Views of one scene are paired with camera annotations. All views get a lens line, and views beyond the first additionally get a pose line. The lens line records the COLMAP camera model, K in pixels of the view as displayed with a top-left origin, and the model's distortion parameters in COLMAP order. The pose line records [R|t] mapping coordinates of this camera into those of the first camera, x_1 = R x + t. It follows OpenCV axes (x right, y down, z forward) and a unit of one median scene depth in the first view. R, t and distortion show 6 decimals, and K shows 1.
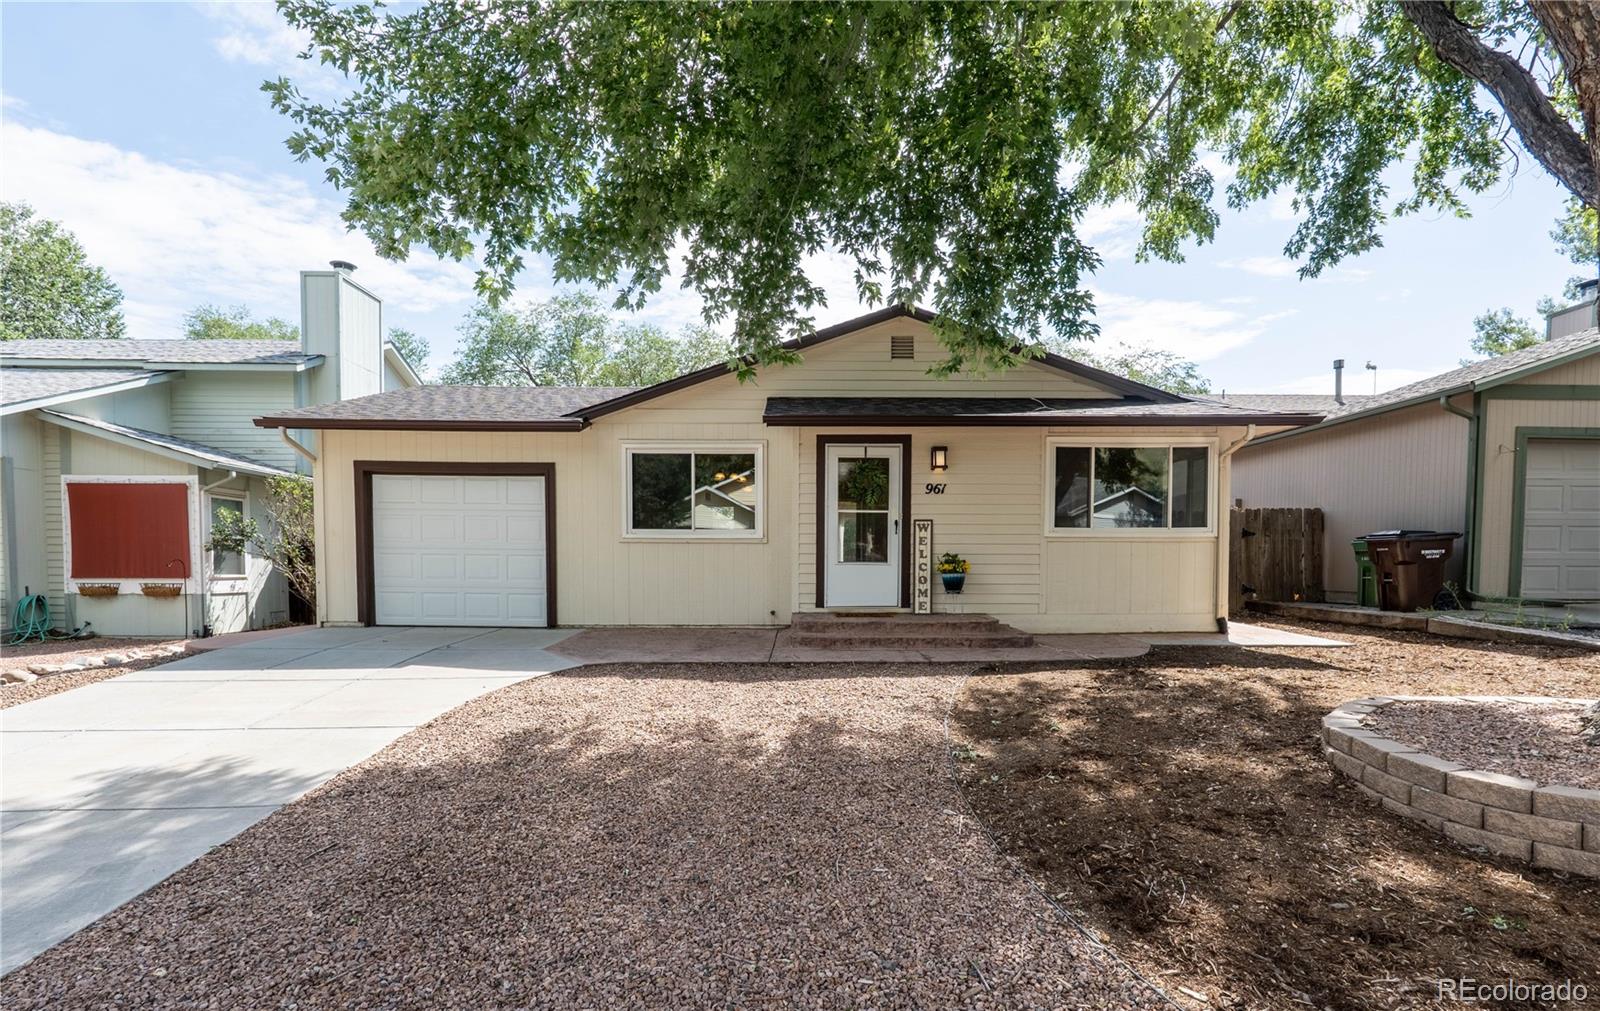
lens RADIAL K [[726.6, 0, 773.4], [0, 726.6, 566.9], [0, 0, 1]] dist [-0.012632, 0.000472]
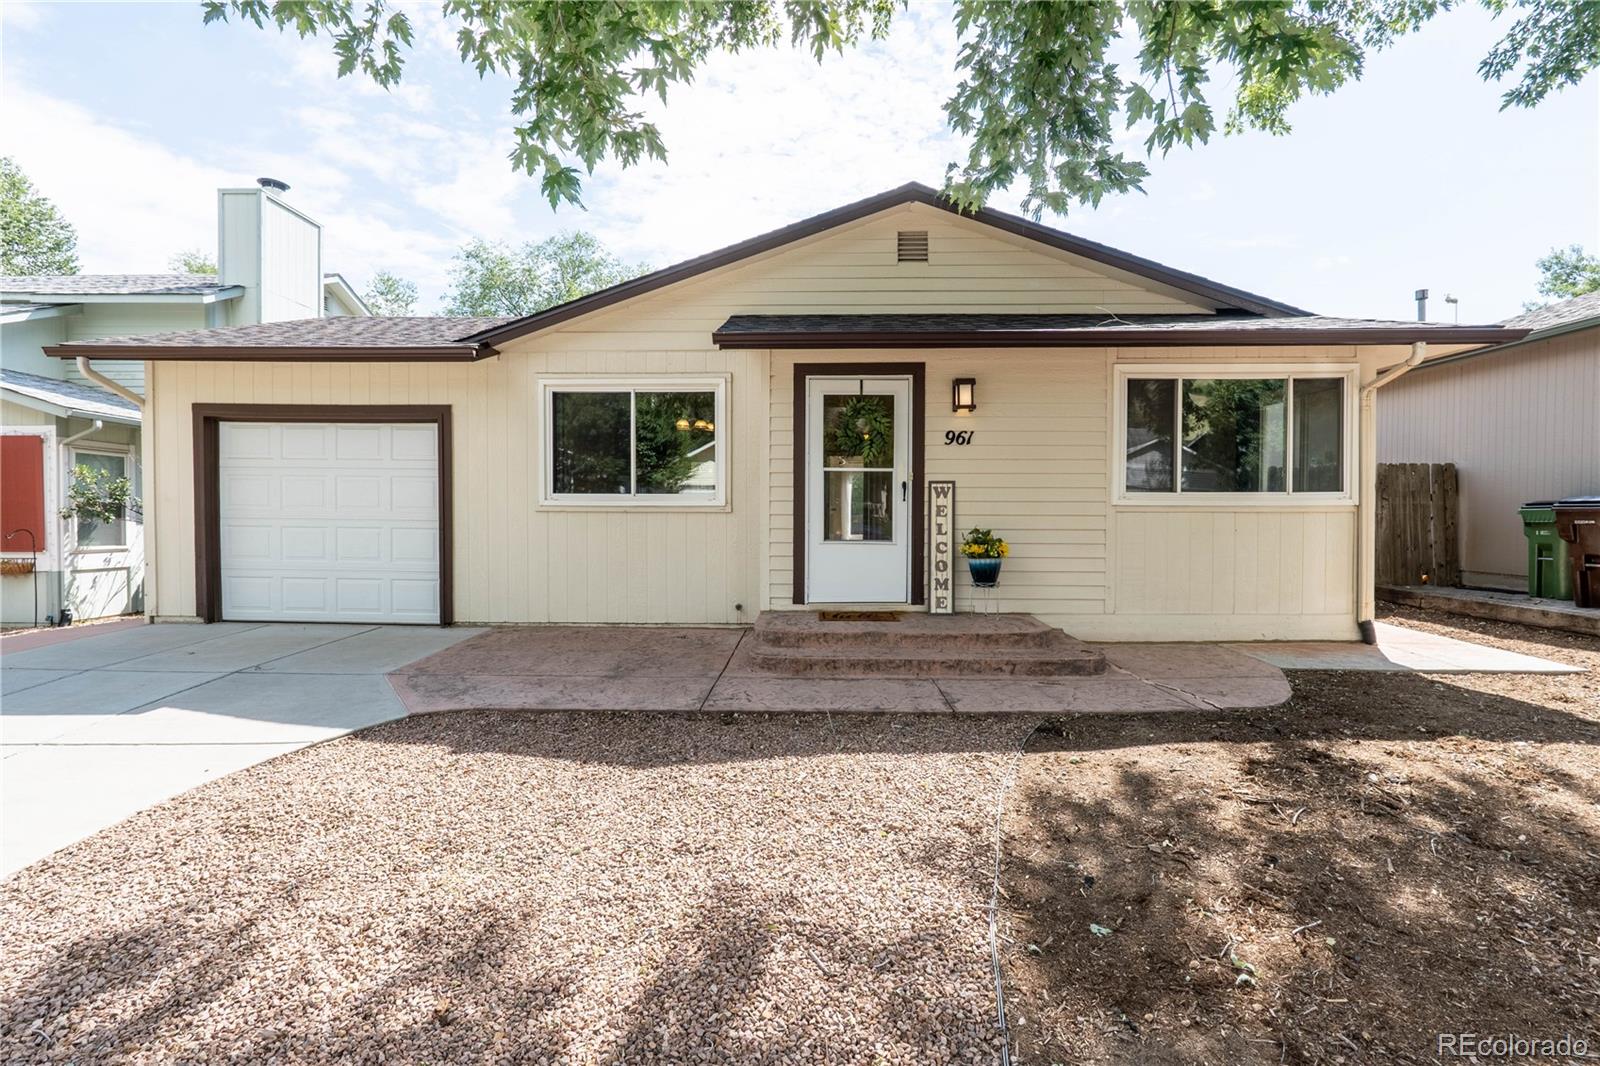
lens RADIAL K [[724.1, 0, 804.3], [0, 724.1, 525.1], [0, 0, 1]] dist [-0.011264, 0.001542]
pose [[0.999850, -0.003378, 0.017016, 0.058412], [0.003286, 0.999980, 0.005420, -0.026047], [-0.017034, -0.005363, 0.999841, 0.288538]]
